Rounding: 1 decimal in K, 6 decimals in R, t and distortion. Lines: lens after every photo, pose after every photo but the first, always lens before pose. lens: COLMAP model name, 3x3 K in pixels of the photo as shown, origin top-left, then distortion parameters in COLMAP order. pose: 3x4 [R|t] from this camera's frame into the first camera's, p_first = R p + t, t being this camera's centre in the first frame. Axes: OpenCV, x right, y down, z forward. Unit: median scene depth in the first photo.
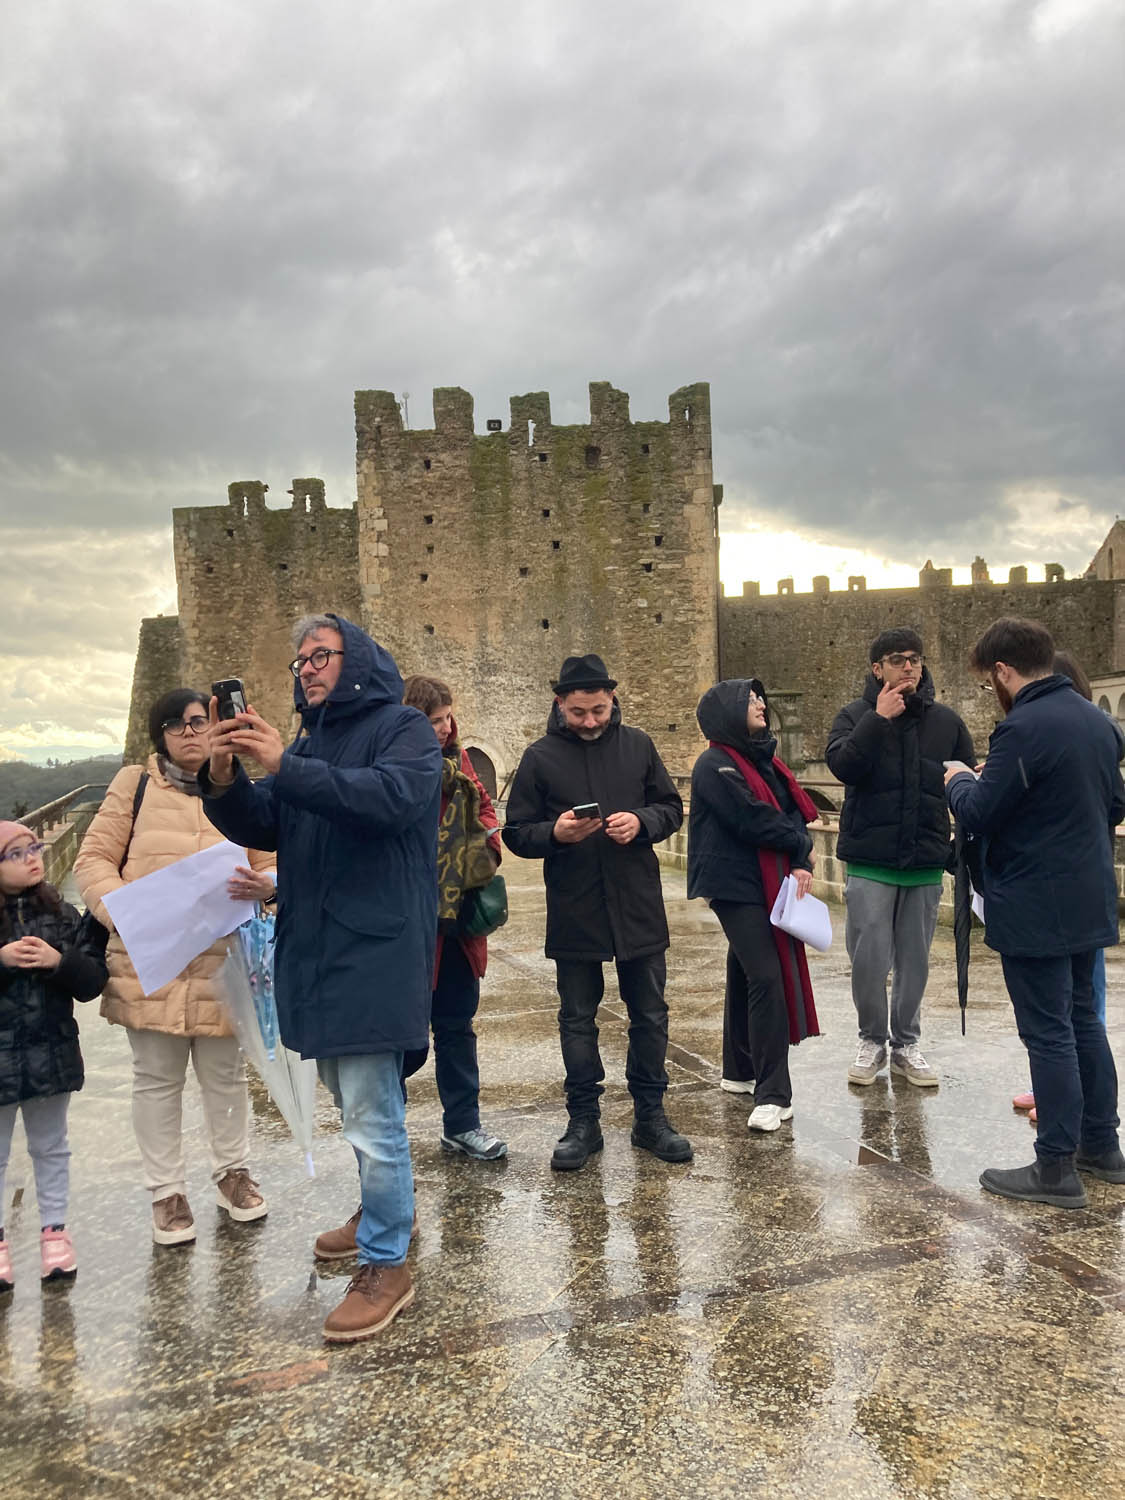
lens RADIAL K [[1211.2, 0, 548.5], [0, 1211.2, 792.6], [0, 0, 1]] dist [0.050792, -0.075766]
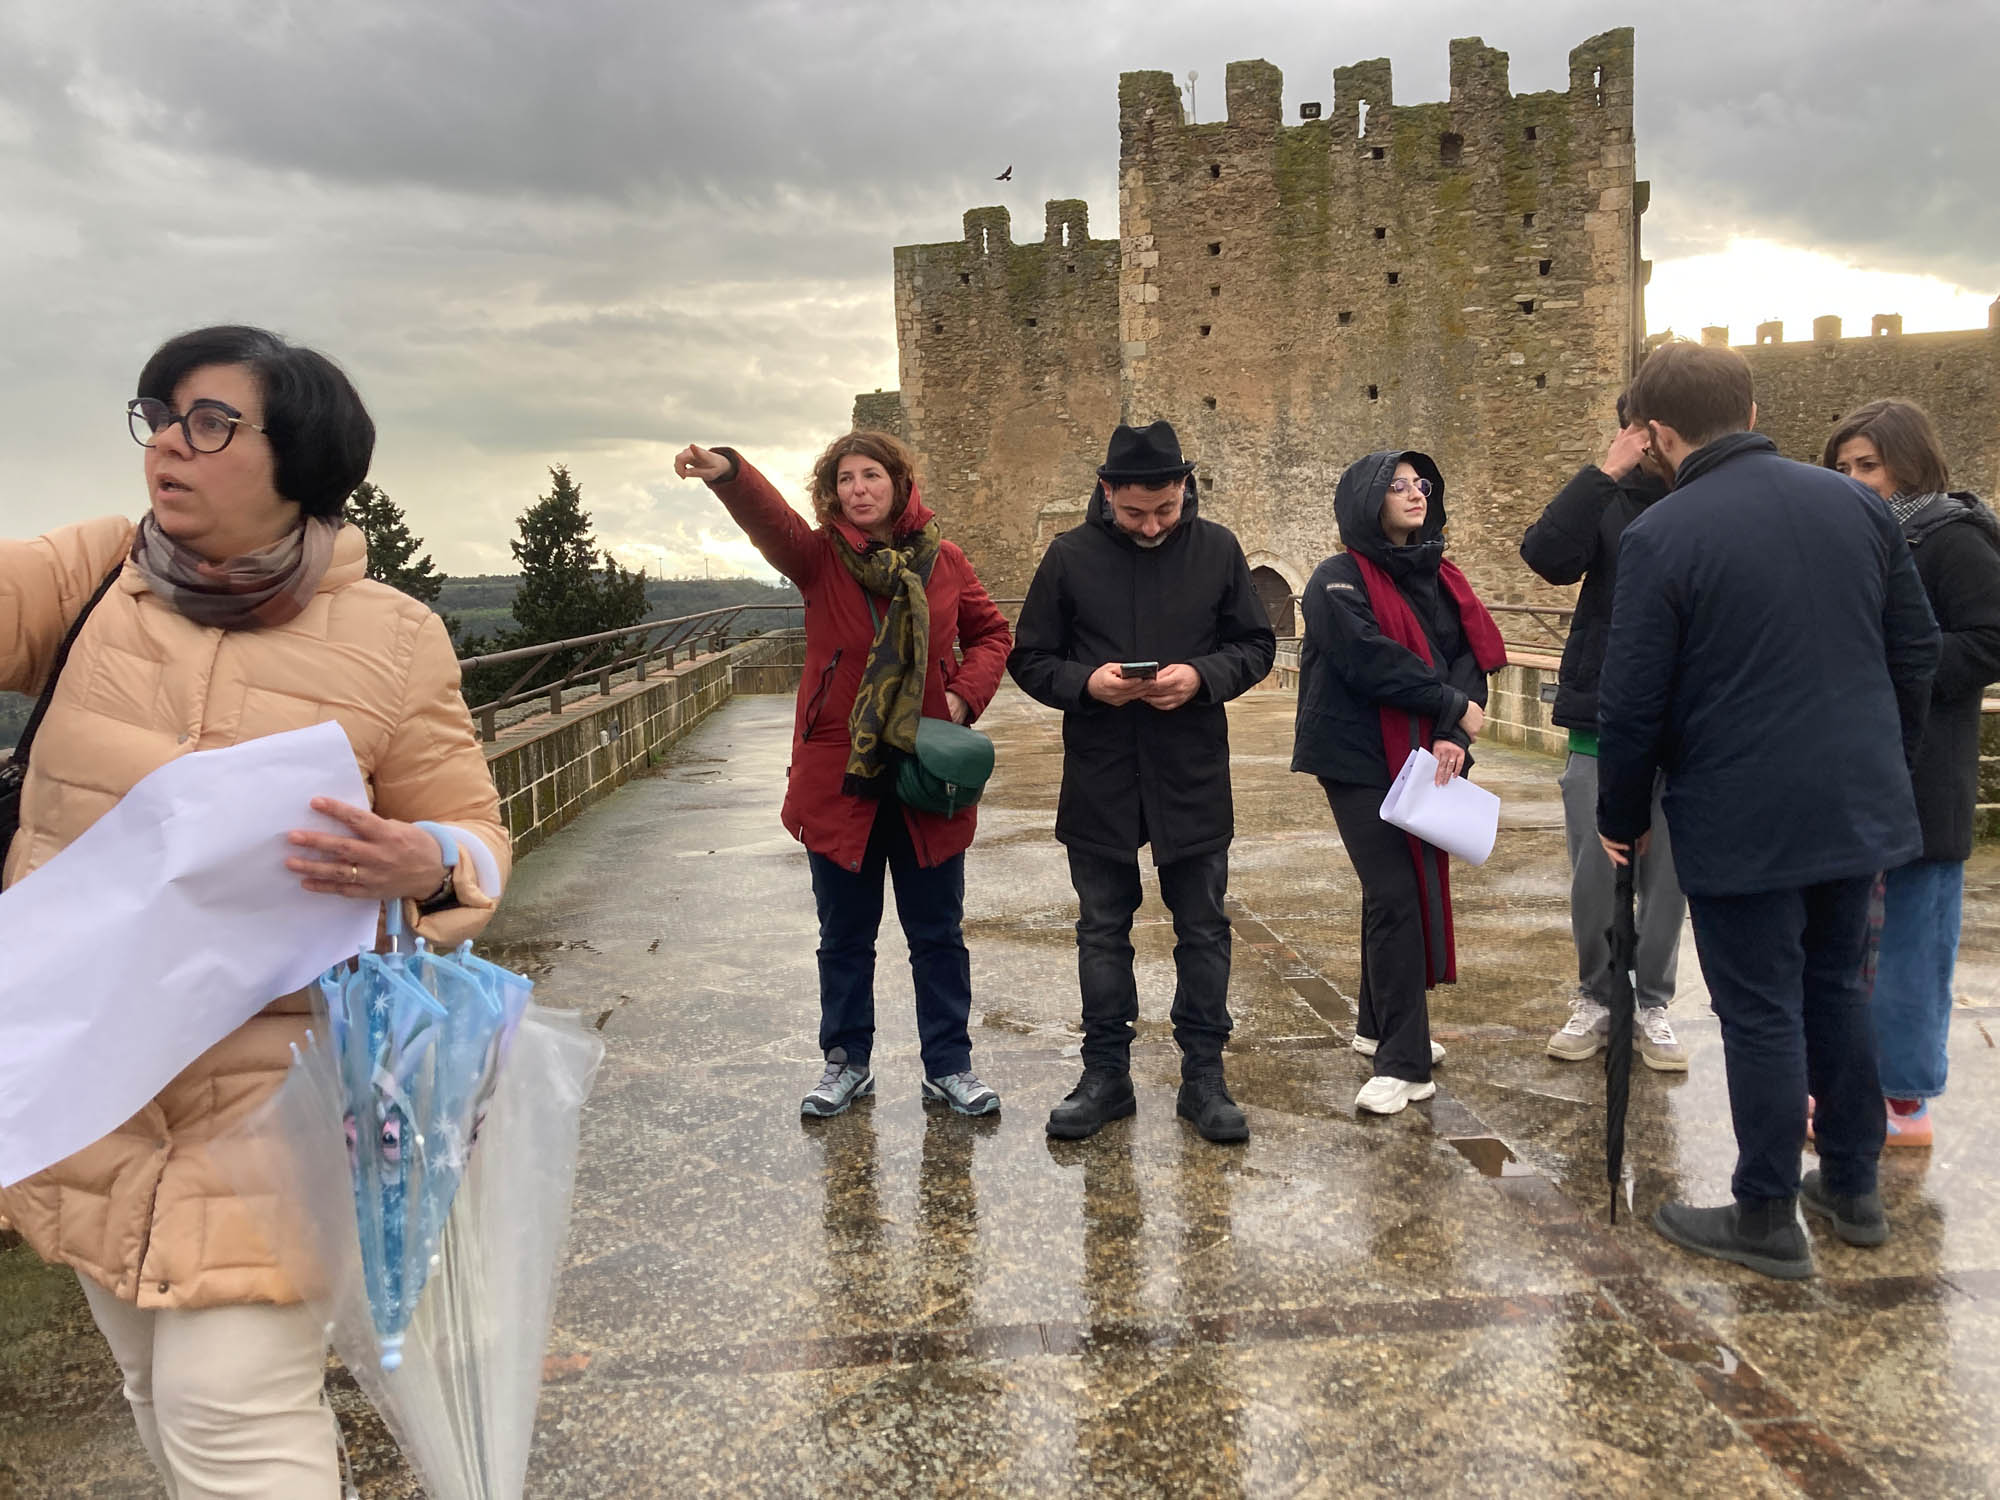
lens RADIAL K [[1615.0, 0, 1008.7], [0, 1615.0, 737.7], [0, 0, 1]] dist [0.050792, -0.075766]
pose [[0.969013, 0.038304, -0.244021, 0.030570], [-0.021740, 0.997295, 0.070215, 0.001196], [0.246051, -0.062735, 0.967225, 0.012770]]
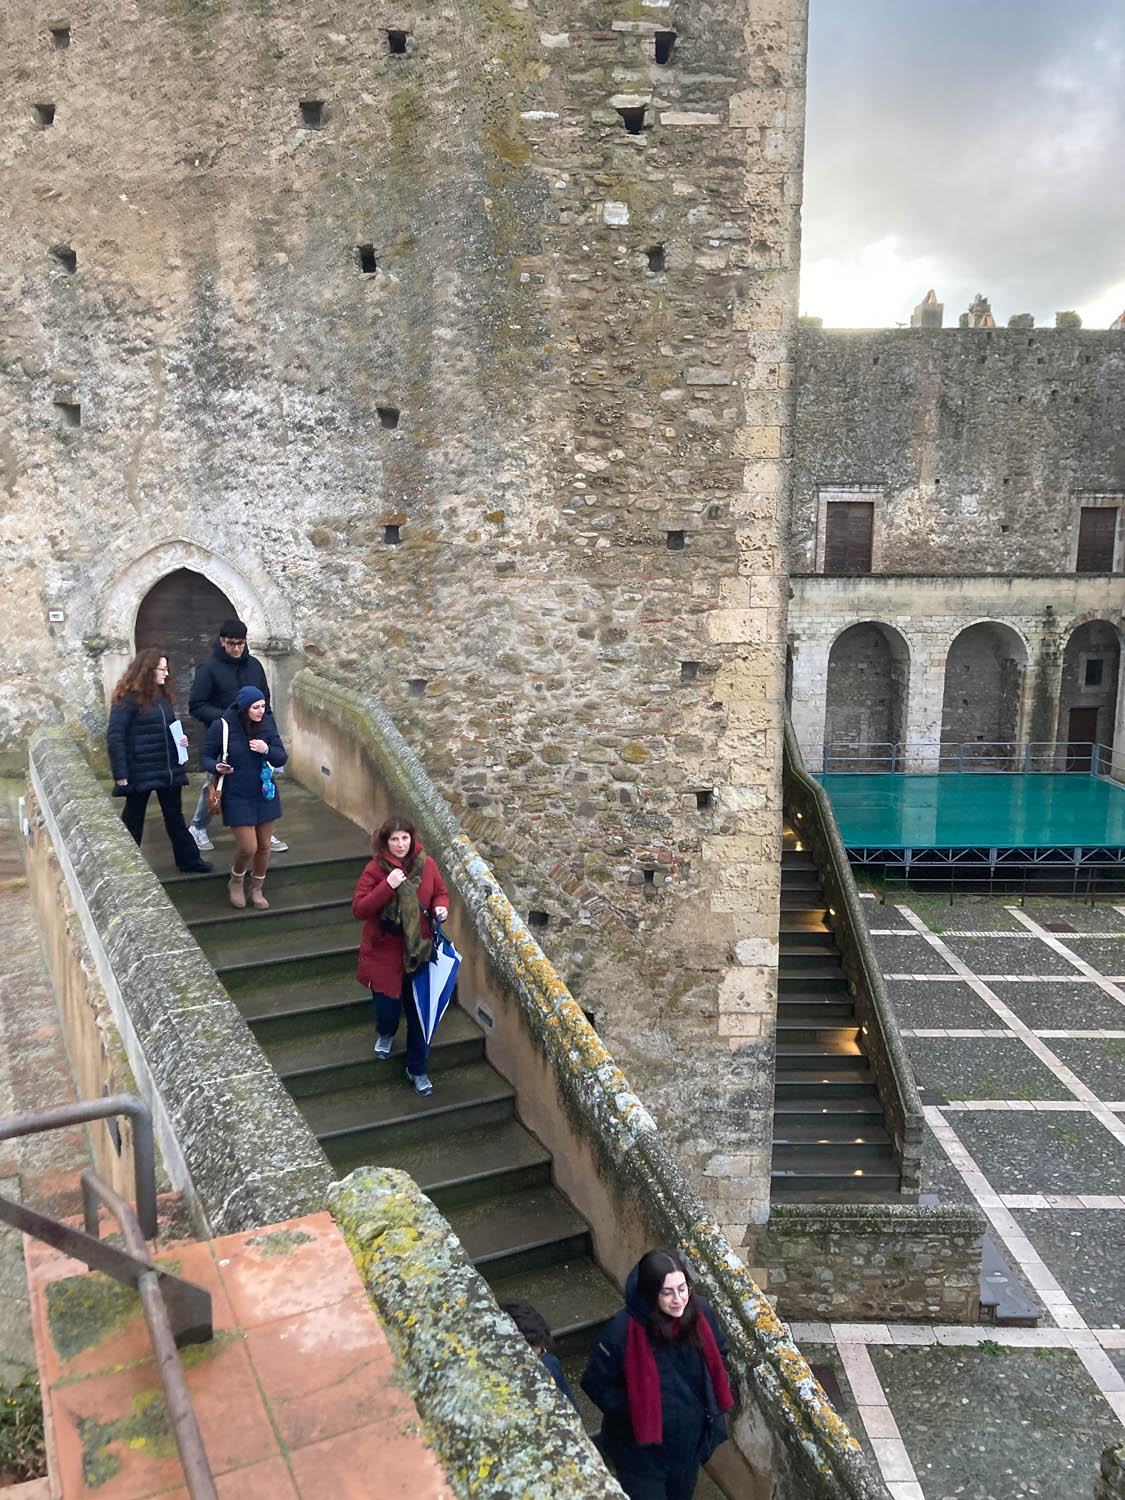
lens RADIAL K [[1211.2, 0, 539.7], [0, 1211.2, 734.6], [0, 0, 1]] dist [0.050792, -0.075766]
pose [[0.991784, 0.011099, 0.127445, 0.004195], [-0.027277, 0.991667, 0.125908, -0.037863], [-0.124986, -0.128350, 0.983822, 0.589692]]
